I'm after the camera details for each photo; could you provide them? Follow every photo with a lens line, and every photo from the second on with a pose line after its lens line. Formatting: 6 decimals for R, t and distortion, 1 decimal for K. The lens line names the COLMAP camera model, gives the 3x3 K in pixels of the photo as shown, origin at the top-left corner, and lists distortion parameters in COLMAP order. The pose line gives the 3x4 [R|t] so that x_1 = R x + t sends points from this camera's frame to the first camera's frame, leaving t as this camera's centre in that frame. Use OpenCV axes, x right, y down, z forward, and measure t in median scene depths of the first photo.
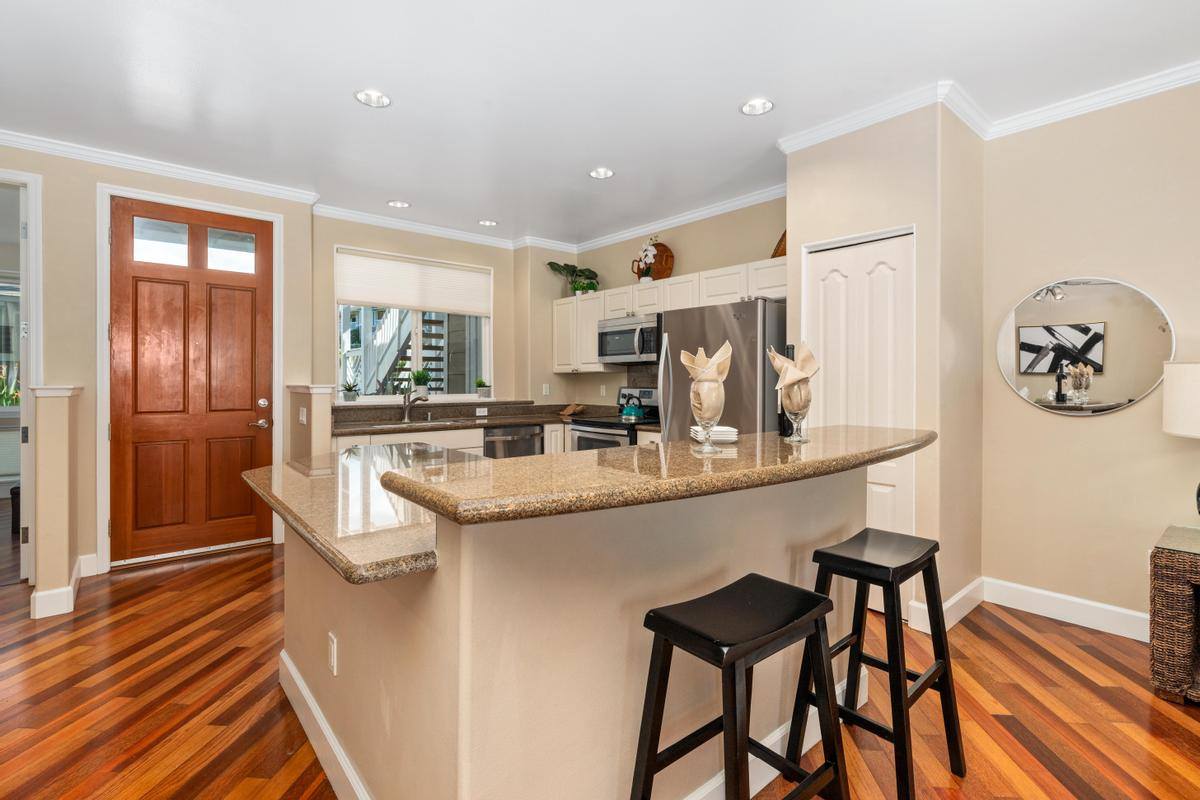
lens RADIAL K [[560.0, 0, 575.0], [0, 560.0, 391.0], [0, 0, 1]] dist [-0.003471, -0.000045]
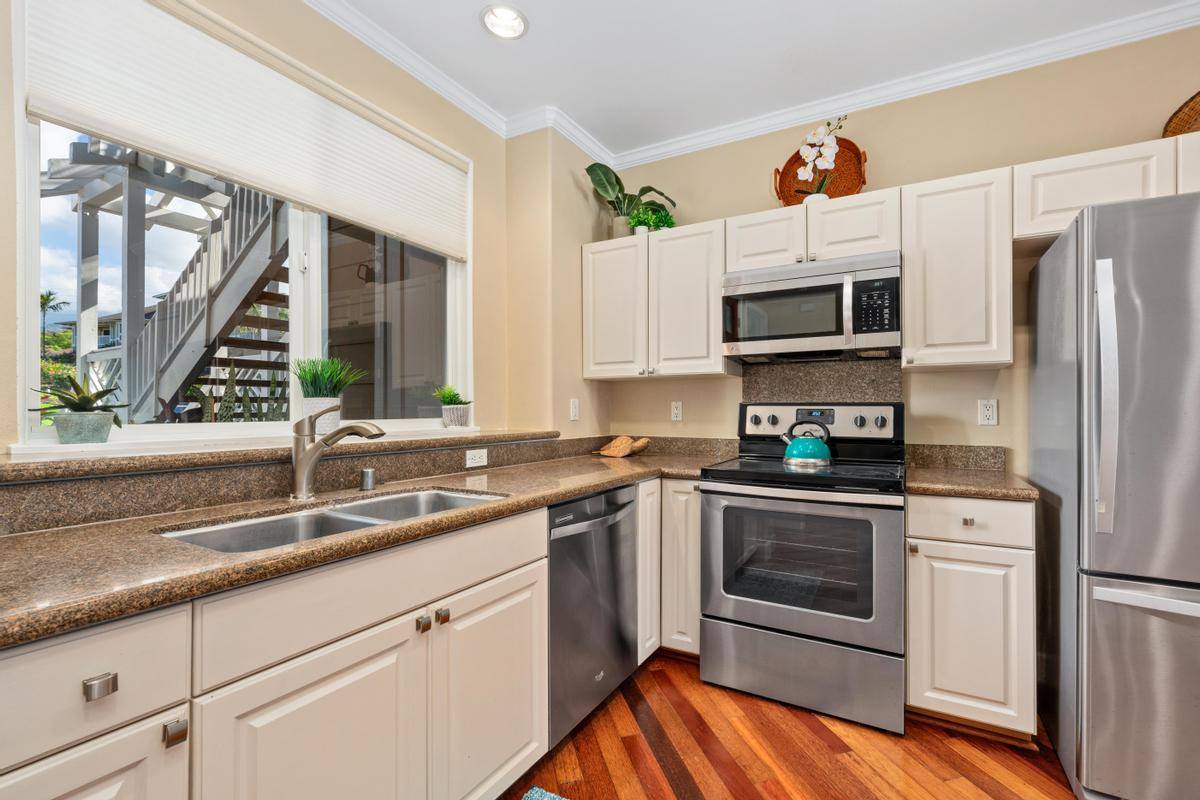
lens RADIAL K [[515.4, 0, 603.4], [0, 515.4, 407.0], [0, 0, 1]] dist [0.002386, 0.000612]
pose [[0.924818, 0.001717, 0.380406, -0.237989], [0.006636, 0.999765, -0.020646, 0.006009], [-0.380352, 0.021618, 0.924589, 0.607310]]
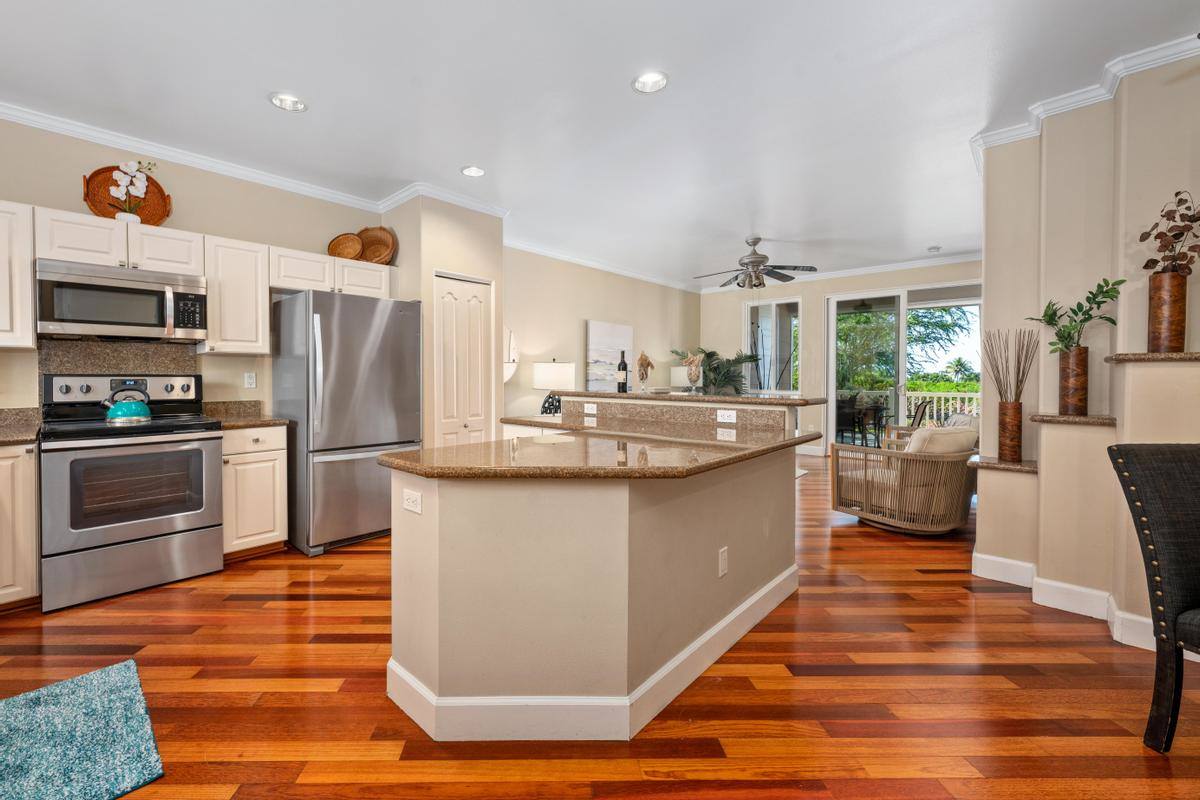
lens RADIAL K [[496.1, 0, 584.3], [0, 496.1, 379.9], [0, 0, 1]] dist [0.000886, 0.000311]
pose [[-0.175521, -0.012937, 0.984391, -0.553715], [0.015254, 0.999758, 0.015859, -0.001043], [-0.984357, 0.017800, -0.175281, 0.542437]]
